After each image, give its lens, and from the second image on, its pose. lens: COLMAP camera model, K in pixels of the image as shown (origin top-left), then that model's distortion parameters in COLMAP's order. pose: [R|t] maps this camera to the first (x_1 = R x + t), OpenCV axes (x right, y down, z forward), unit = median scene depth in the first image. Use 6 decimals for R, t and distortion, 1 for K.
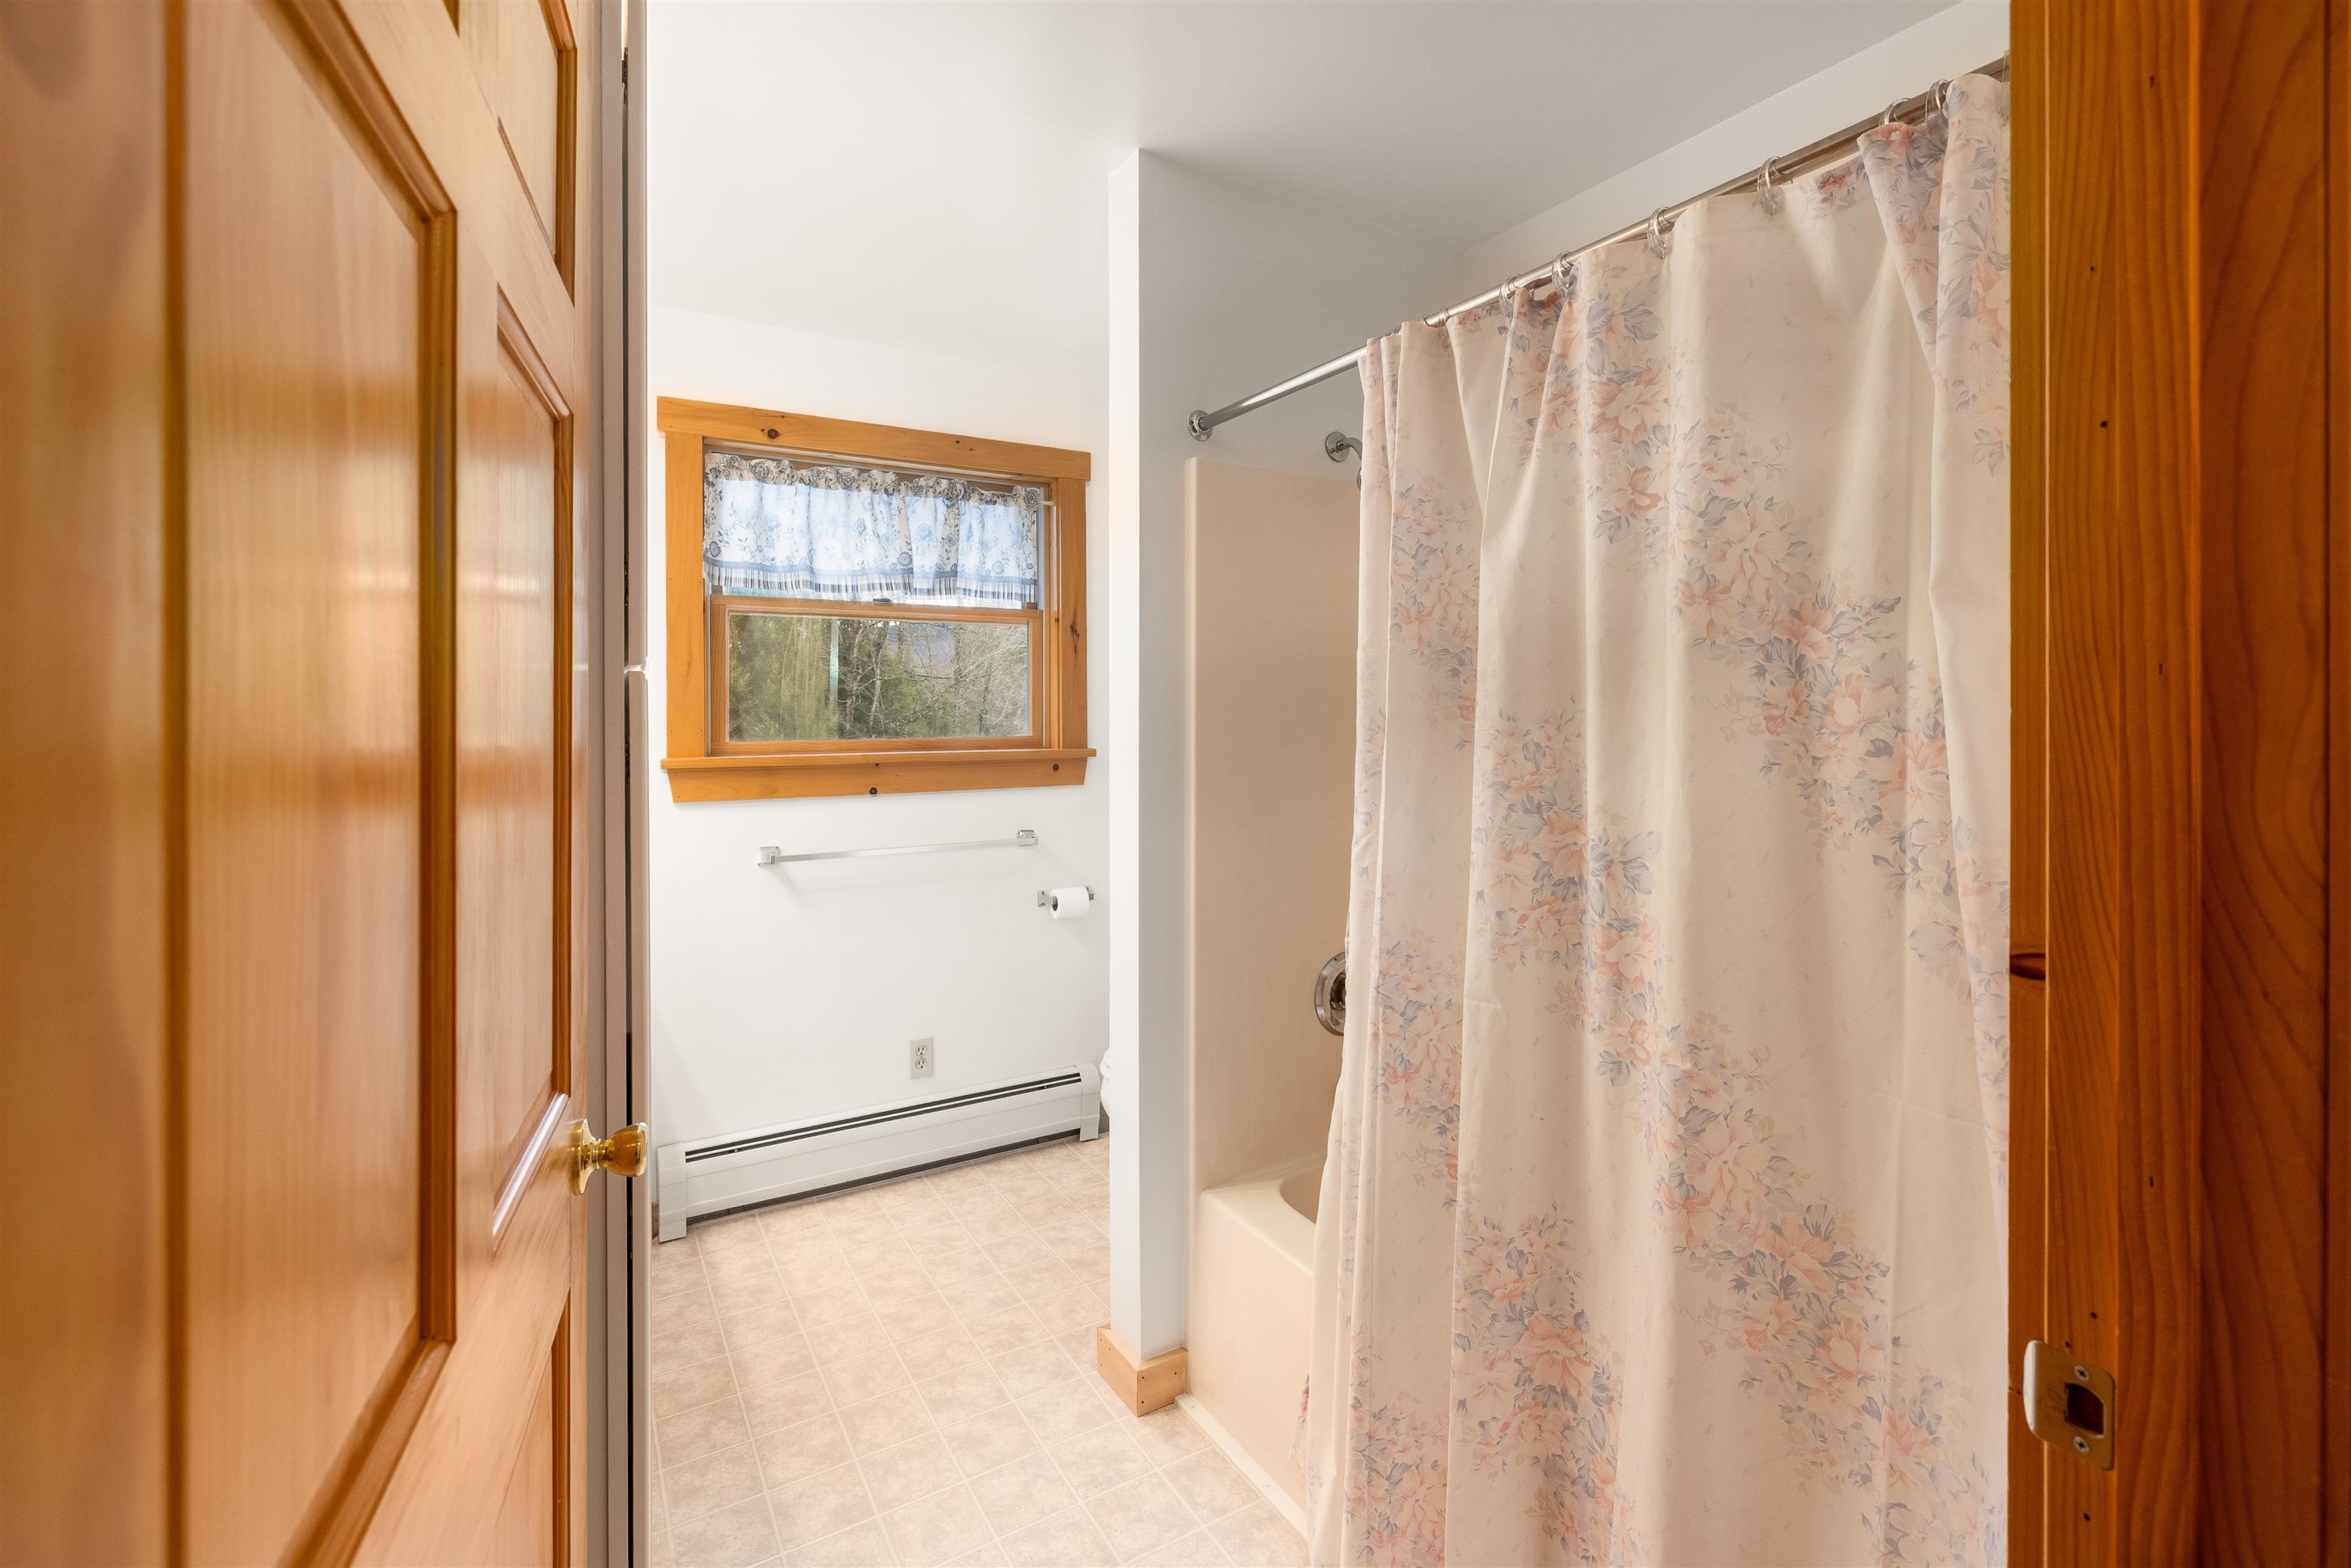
lens RADIAL K [[1061.4, 0, 1184.4], [0, 1061.4, 669.1], [0, 0, 1]] dist [-0.001818, 0.000035]
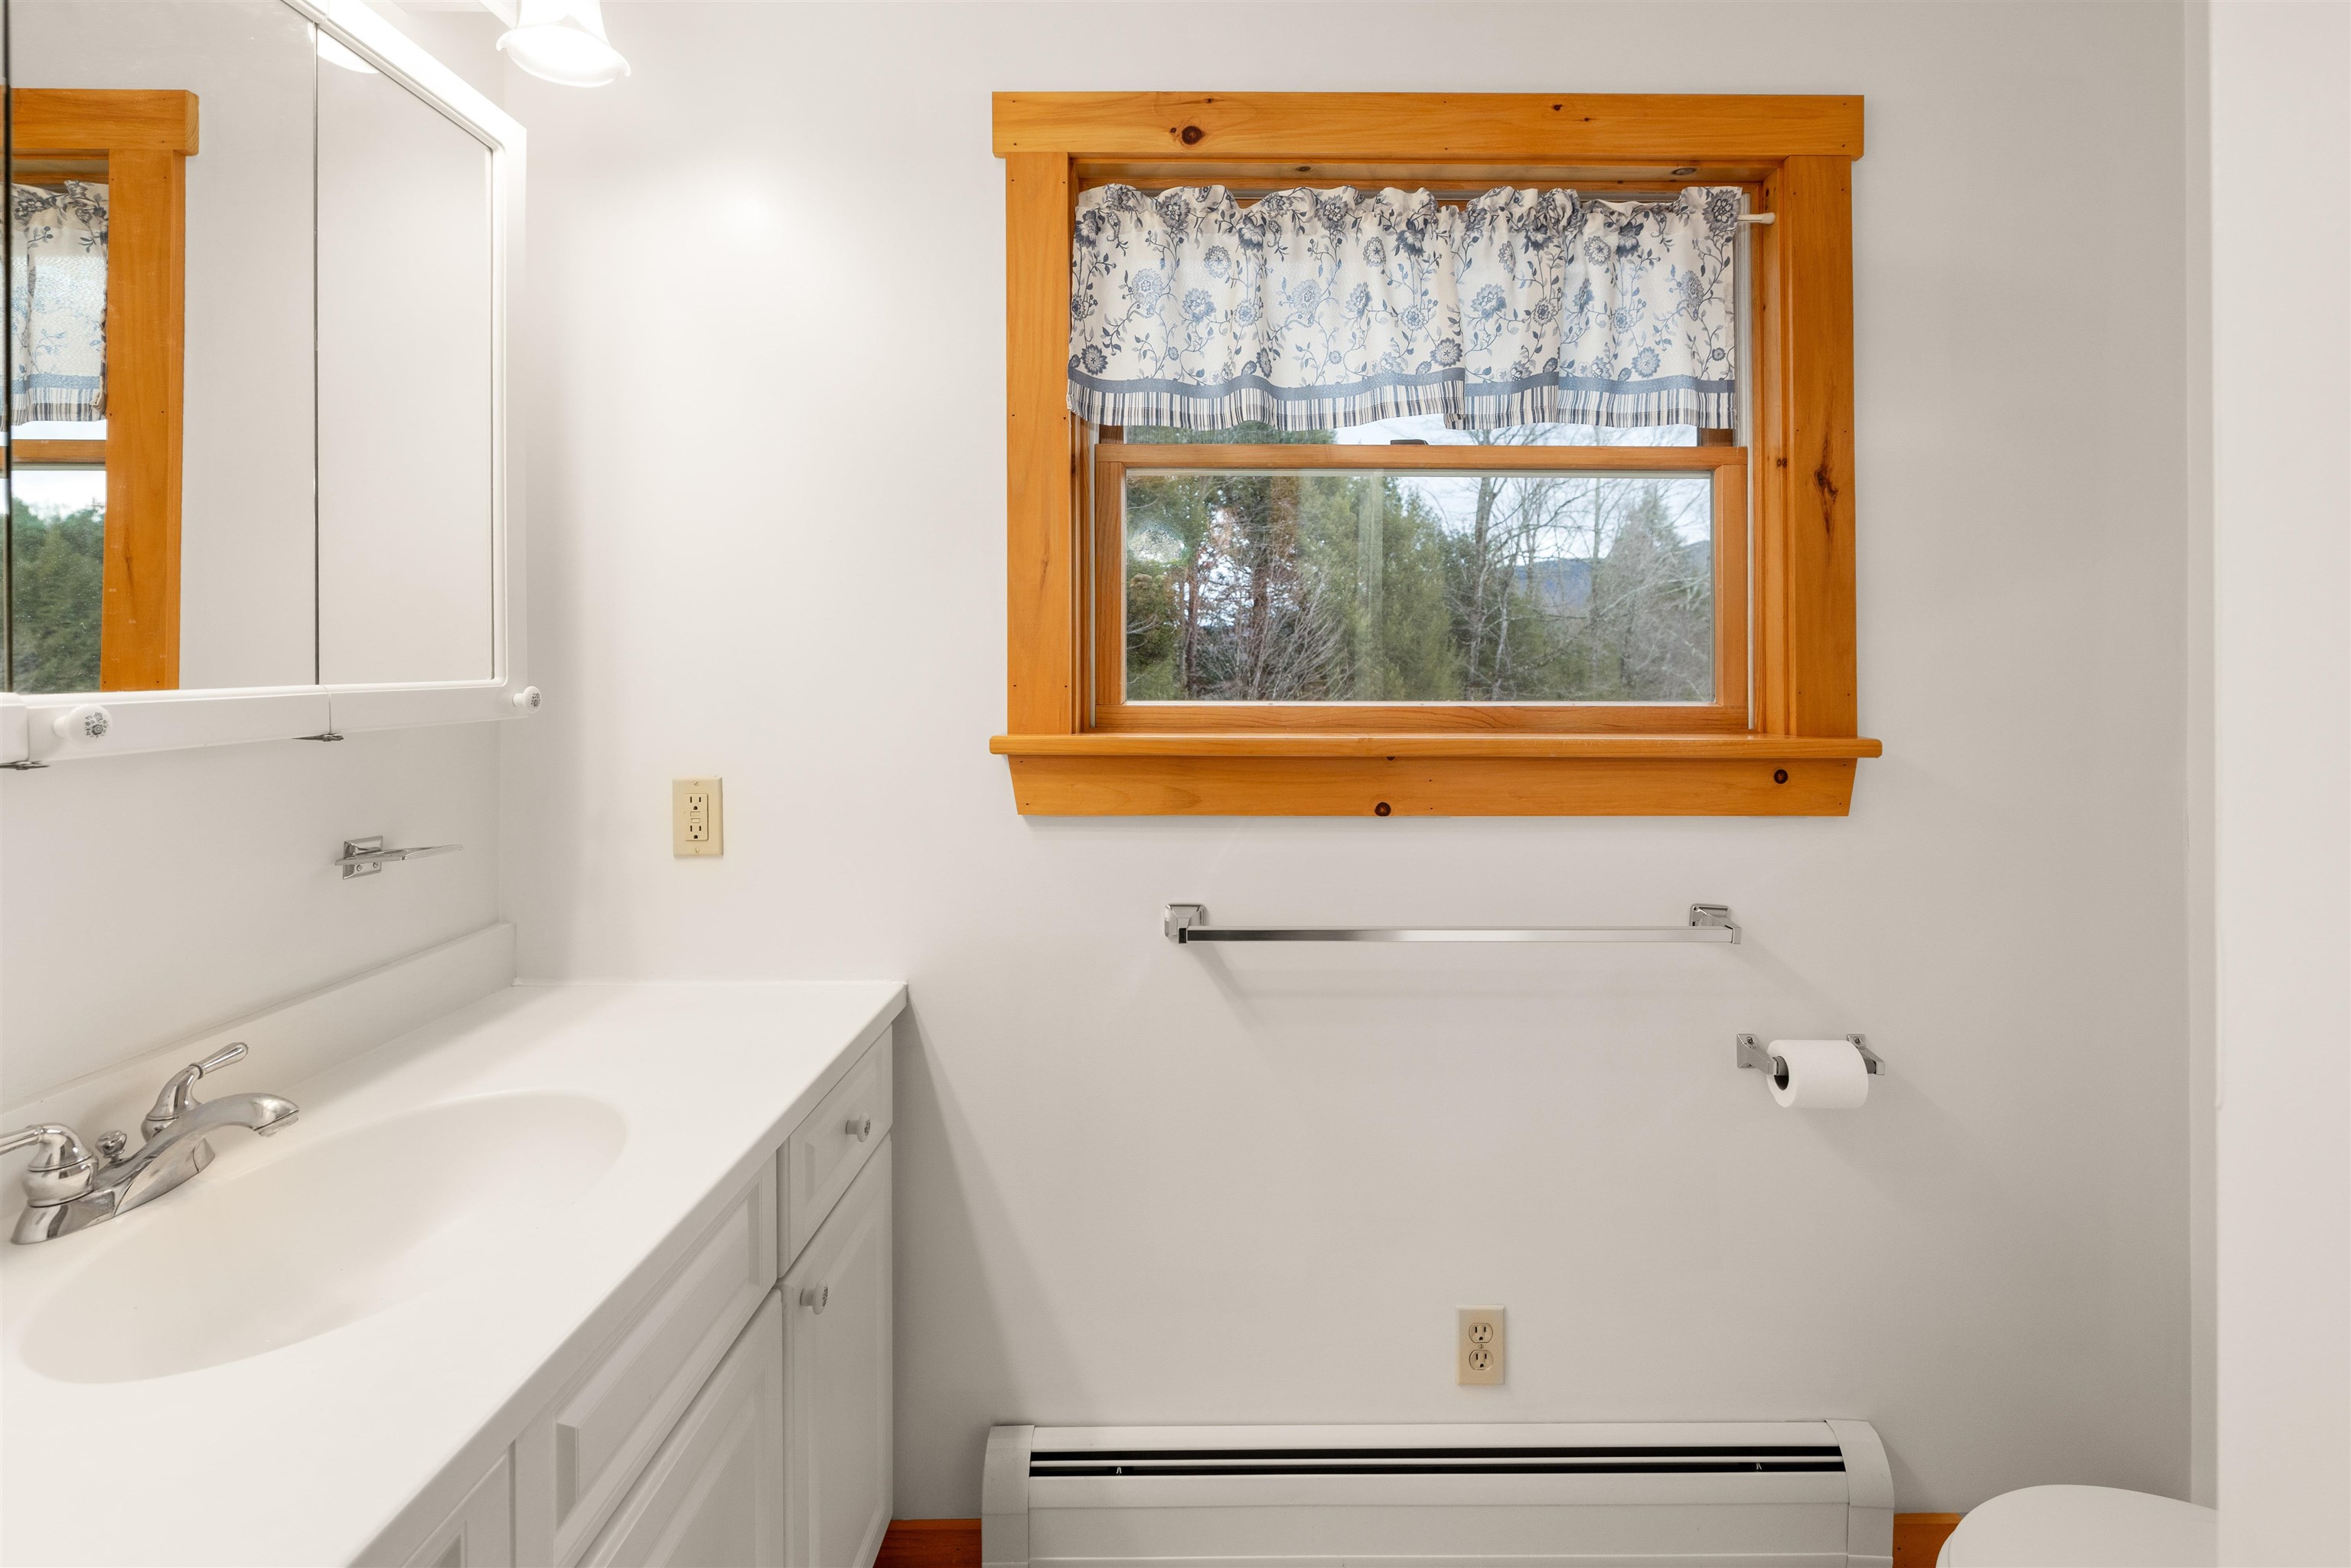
lens RADIAL K [[1061.4, 0, 1184.4], [0, 1061.4, 669.1], [0, 0, 1]] dist [-0.001818, 0.000035]
pose [[0.828736, 0.004087, -0.559625, -0.083581], [0.016706, 0.999347, 0.032038, 0.028545], [0.559390, -0.035900, 0.828127, 0.505304]]
